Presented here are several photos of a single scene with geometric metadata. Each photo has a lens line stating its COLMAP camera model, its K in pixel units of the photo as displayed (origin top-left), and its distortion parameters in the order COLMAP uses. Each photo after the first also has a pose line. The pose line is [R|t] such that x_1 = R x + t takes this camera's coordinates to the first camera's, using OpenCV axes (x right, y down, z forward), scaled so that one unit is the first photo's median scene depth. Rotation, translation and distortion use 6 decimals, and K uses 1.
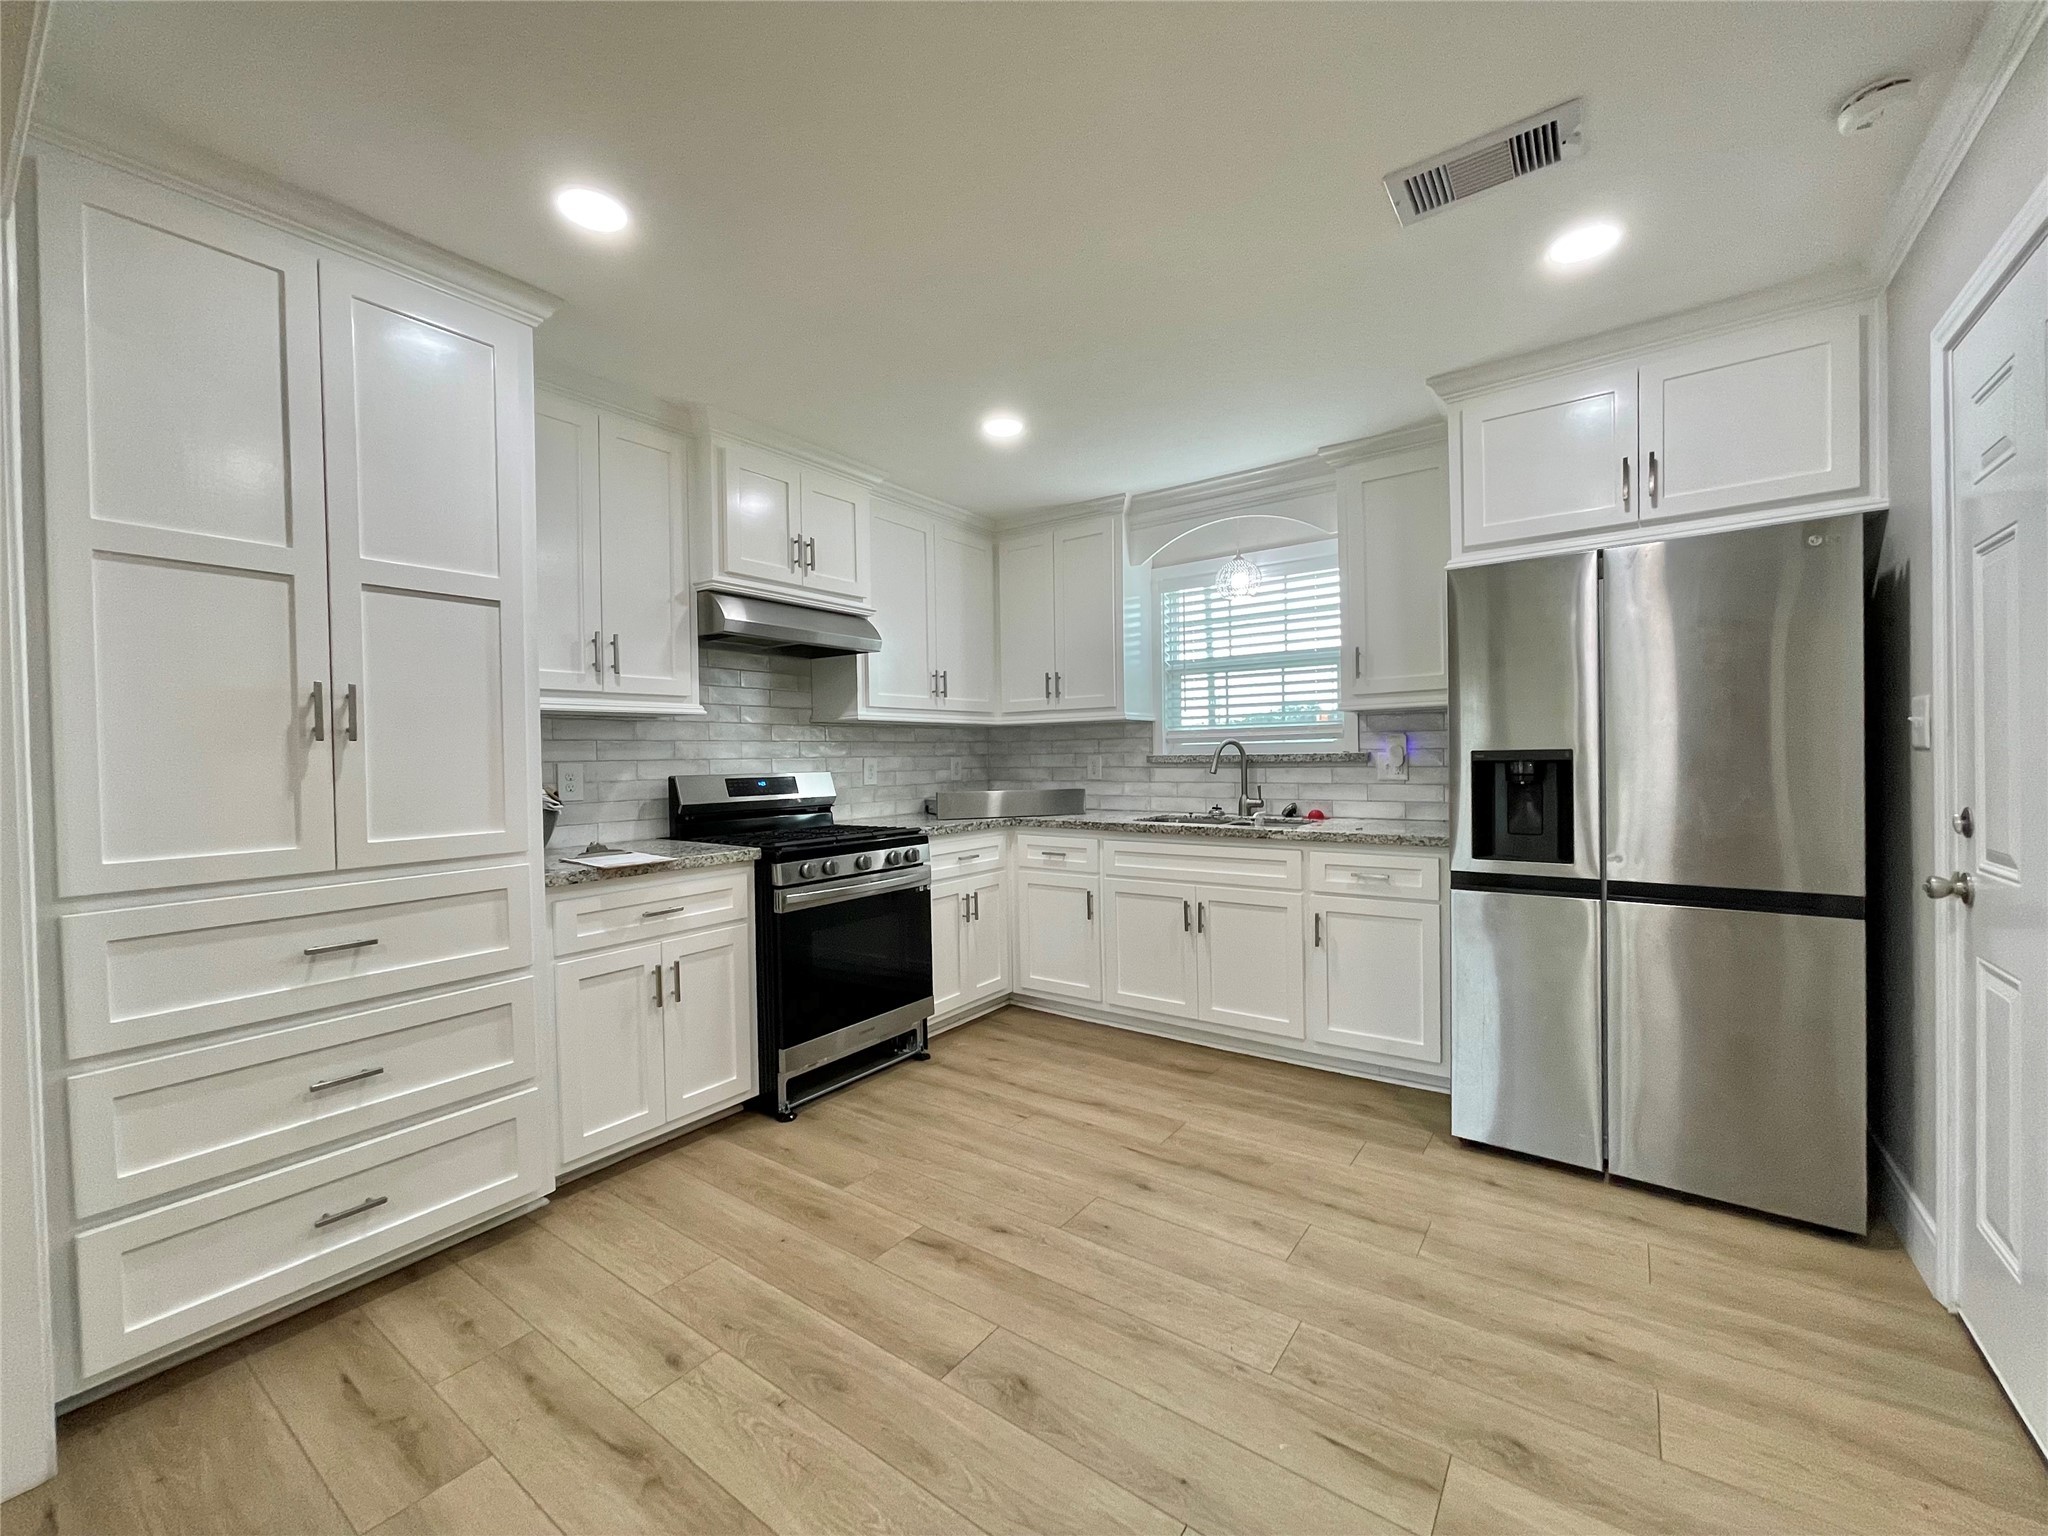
lens RADIAL K [[827.5, 0, 1024.0], [0, 827.5, 768.0], [0, 0, 1]] dist [-0.014436, -0.000090]
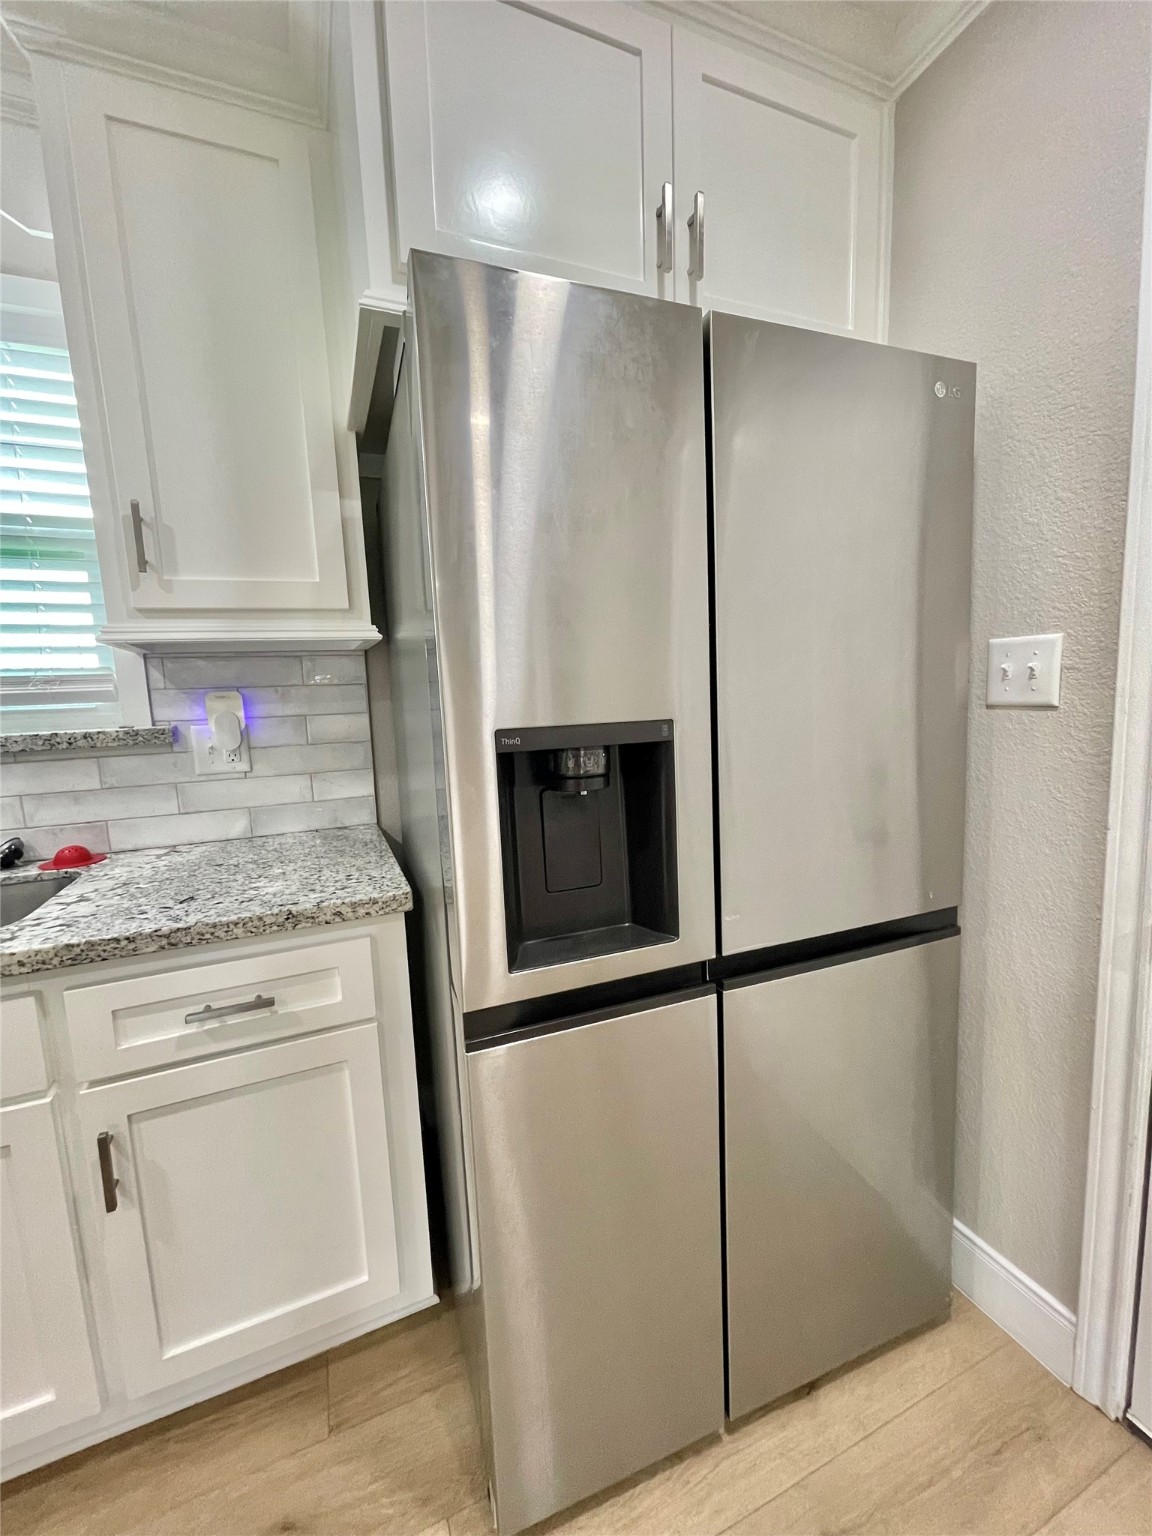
lens RADIAL K [[620.6, 0, 576.0], [0, 620.6, 768.0], [0, 0, 1]] dist [-0.014436, -0.000090]
pose [[0.517412, -0.101119, 0.849741, 0.212931], [0.037717, 0.994724, 0.095406, -0.021468], [-0.854905, -0.017315, 0.518496, 0.580325]]
